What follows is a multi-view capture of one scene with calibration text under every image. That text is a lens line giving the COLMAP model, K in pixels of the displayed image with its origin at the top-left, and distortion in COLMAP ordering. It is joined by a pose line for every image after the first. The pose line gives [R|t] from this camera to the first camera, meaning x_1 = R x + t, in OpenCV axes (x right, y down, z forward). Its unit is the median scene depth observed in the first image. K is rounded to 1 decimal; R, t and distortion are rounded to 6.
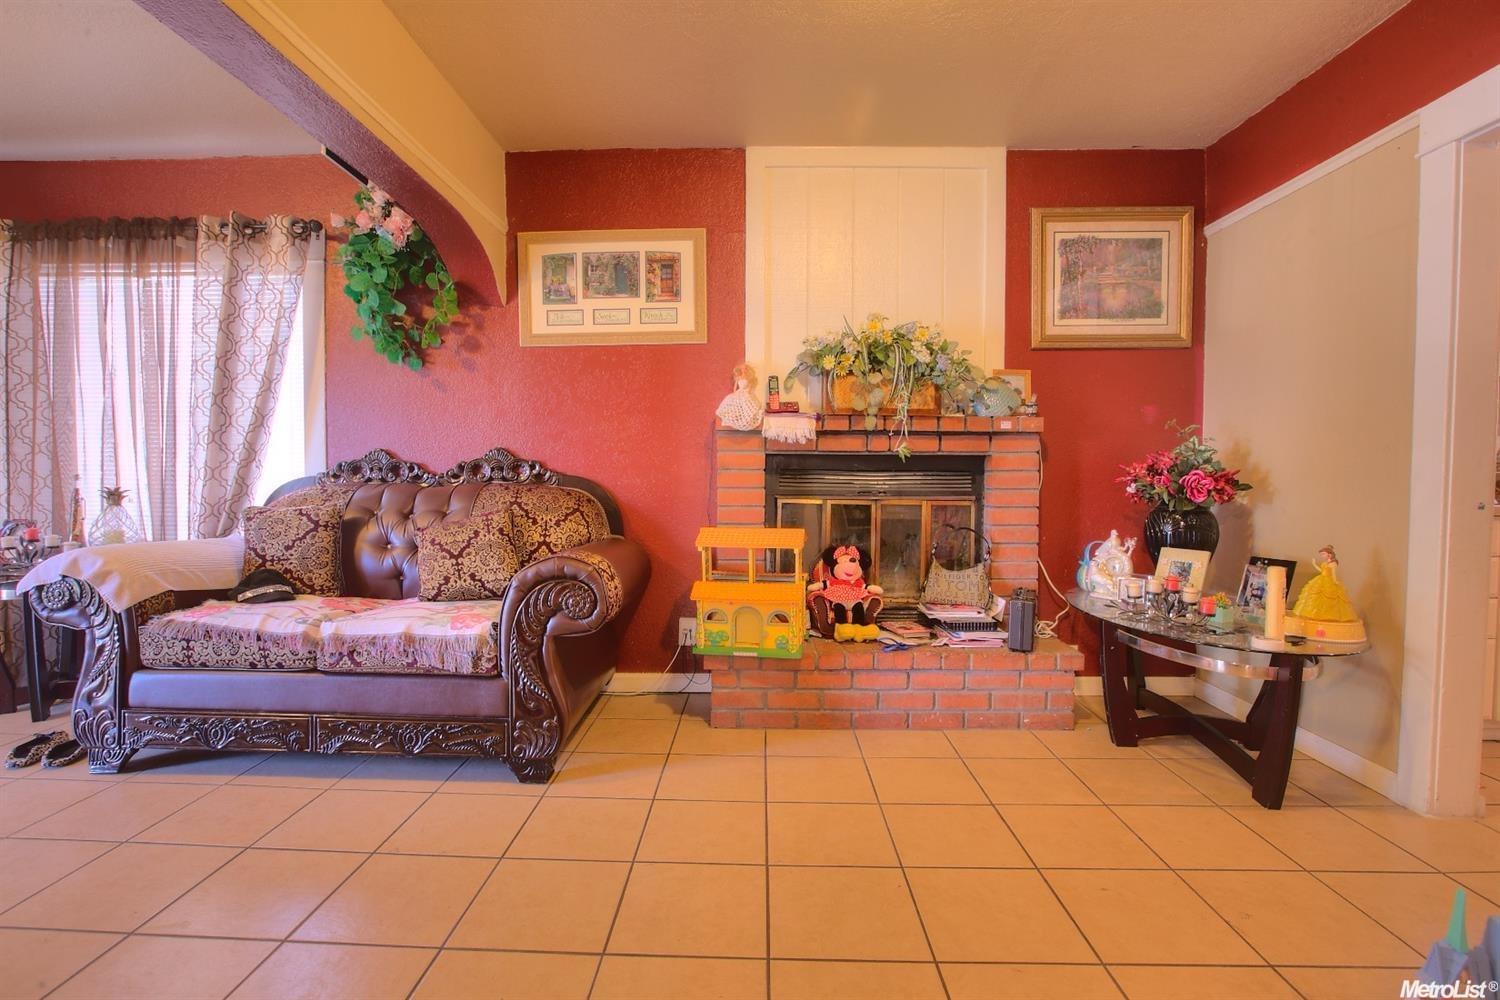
lens RADIAL K [[684.9, 0, 750.5], [0, 684.9, 499.3], [0, 0, 1]] dist [-0.035835, 0.006474]
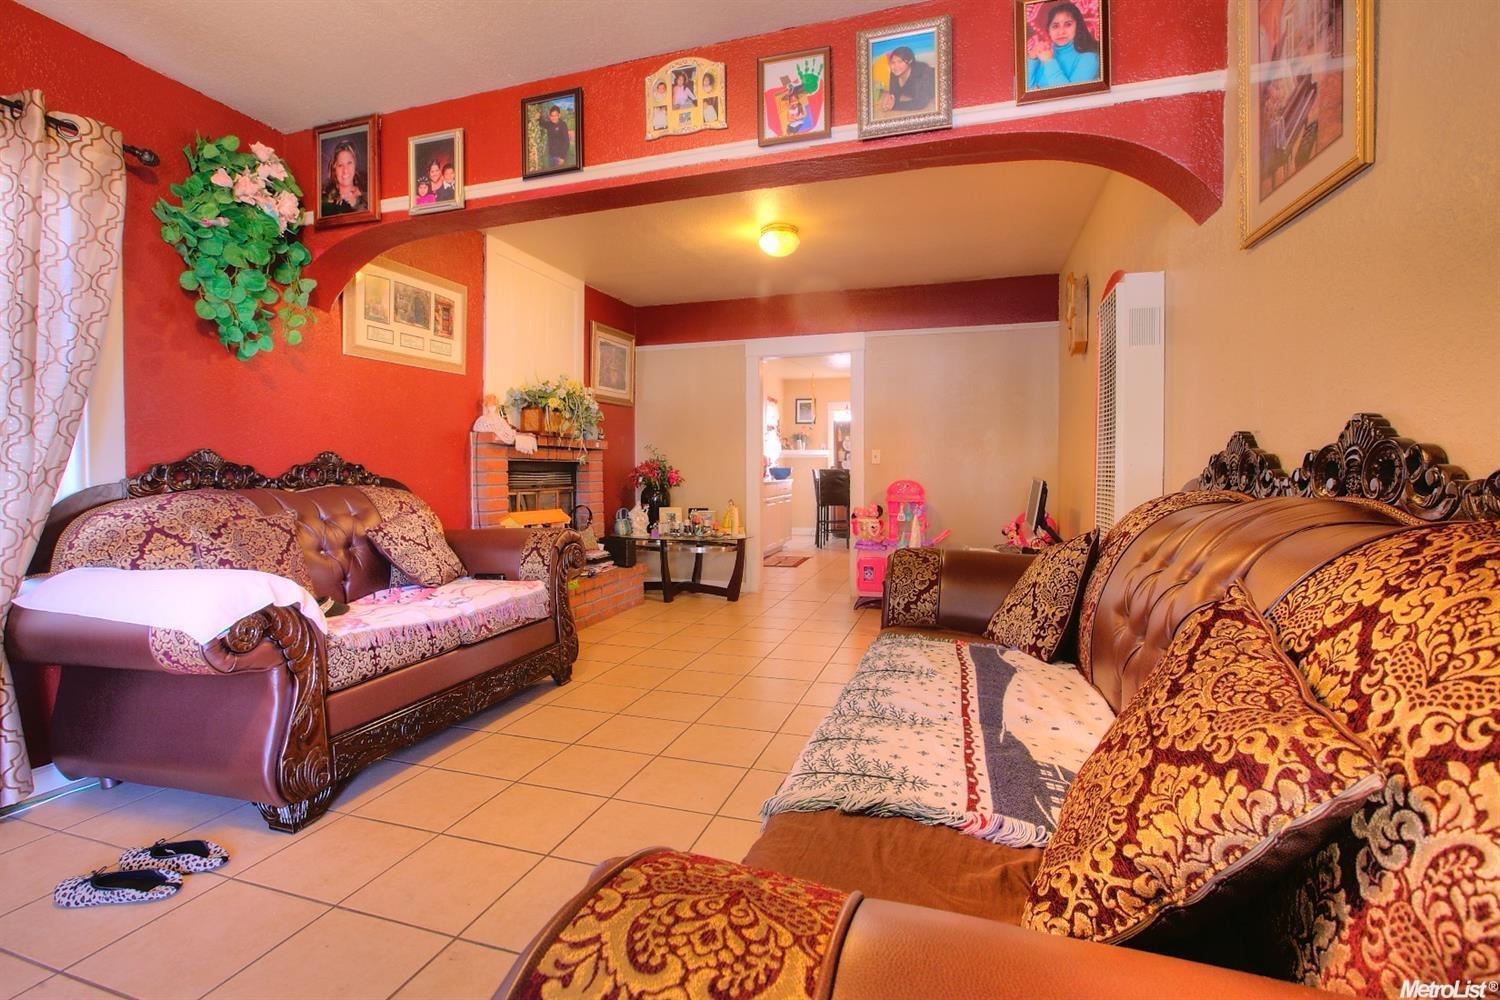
lens RADIAL K [[684.9, 0, 752.3], [0, 684.9, 495.0], [0, 0, 1]] dist [-0.035835, 0.006474]
pose [[0.276785, -0.040089, 0.960095, -1.215291], [0.044044, 0.998609, 0.029000, -0.014574], [-0.959922, 0.034259, 0.278166, 0.133622]]
